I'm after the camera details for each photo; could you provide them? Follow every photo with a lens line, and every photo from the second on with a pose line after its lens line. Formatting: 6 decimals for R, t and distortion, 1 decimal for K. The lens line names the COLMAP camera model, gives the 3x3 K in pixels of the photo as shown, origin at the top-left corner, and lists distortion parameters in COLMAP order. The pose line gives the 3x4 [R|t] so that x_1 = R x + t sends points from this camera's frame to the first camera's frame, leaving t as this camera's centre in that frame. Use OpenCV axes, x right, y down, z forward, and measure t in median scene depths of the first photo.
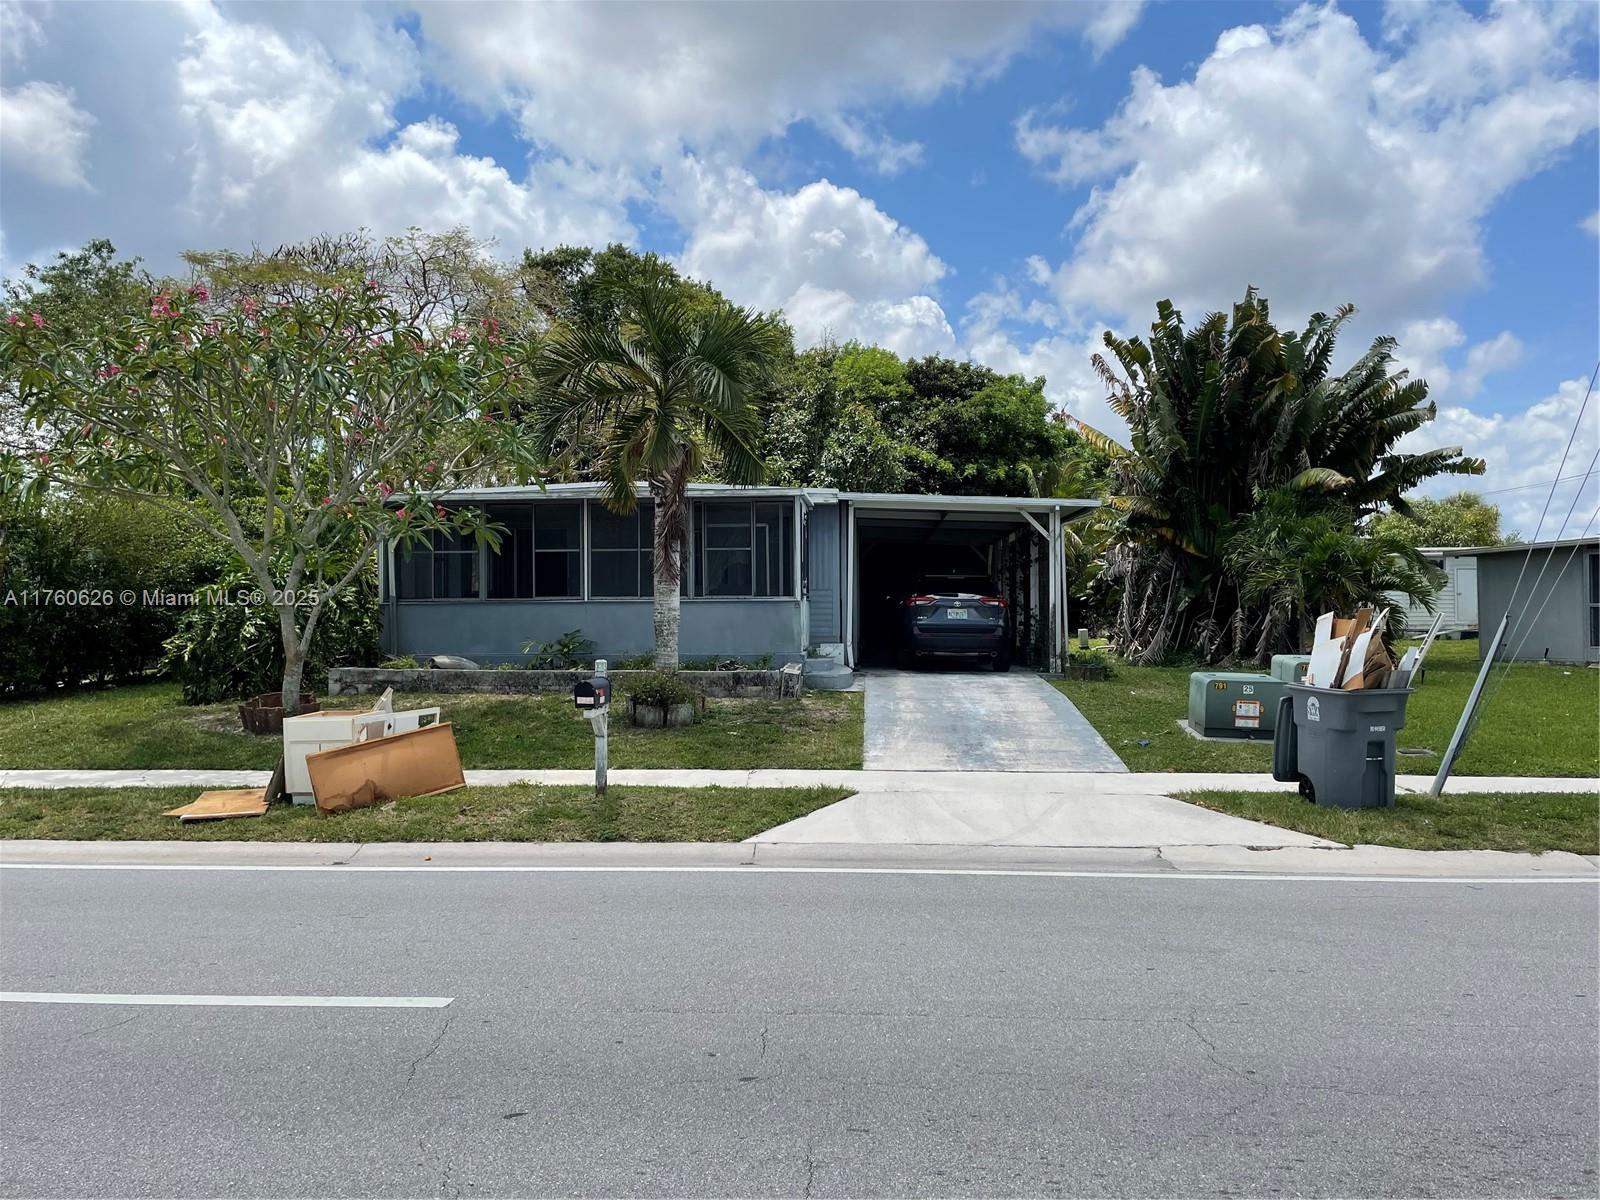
lens RADIAL K [[1204.2, 0, 794.7], [0, 1204.2, 603.6], [0, 0, 1]] dist [0.091644, -0.119996]
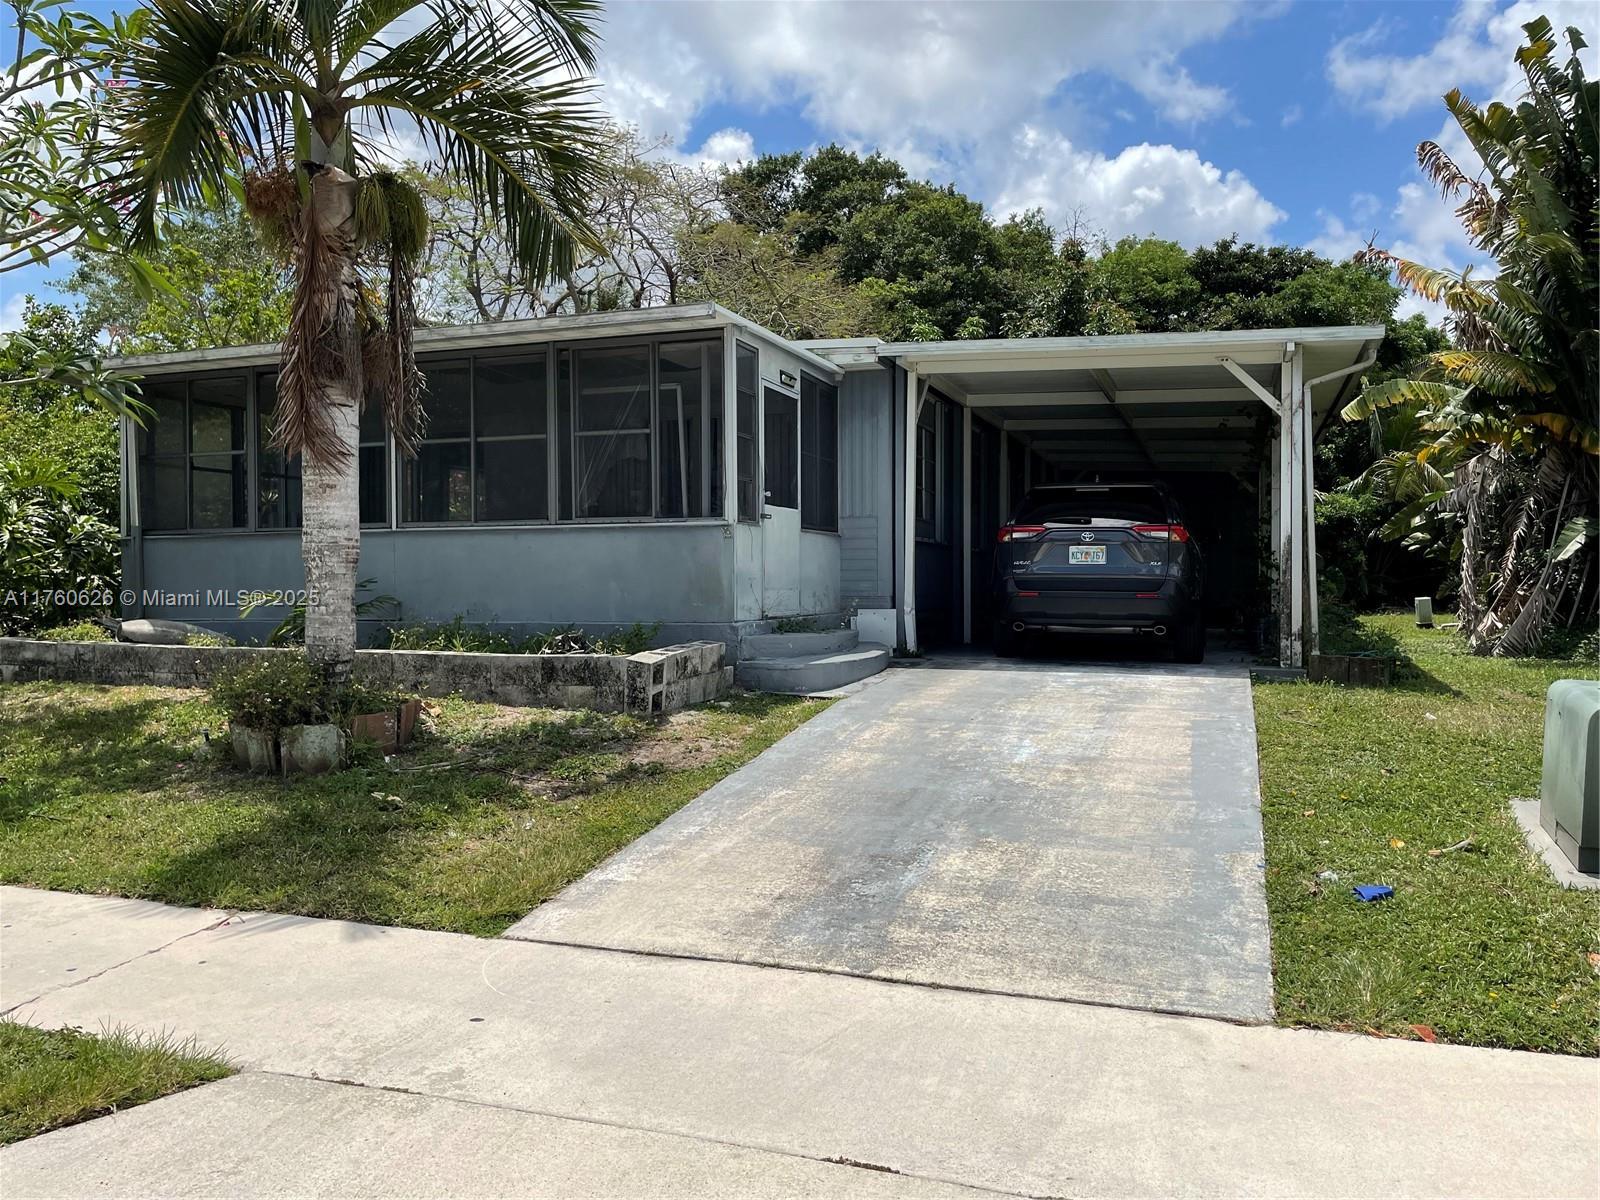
lens RADIAL K [[1204.2, 0, 789.9], [0, 1204.2, 602.2], [0, 0, 1]] dist [0.091644, -0.119996]
pose [[0.959353, 0.004410, -0.282176, 0.155491], [0.000290, 0.999862, 0.016613, 0.020021], [0.282210, -0.016020, 0.959219, 0.428173]]
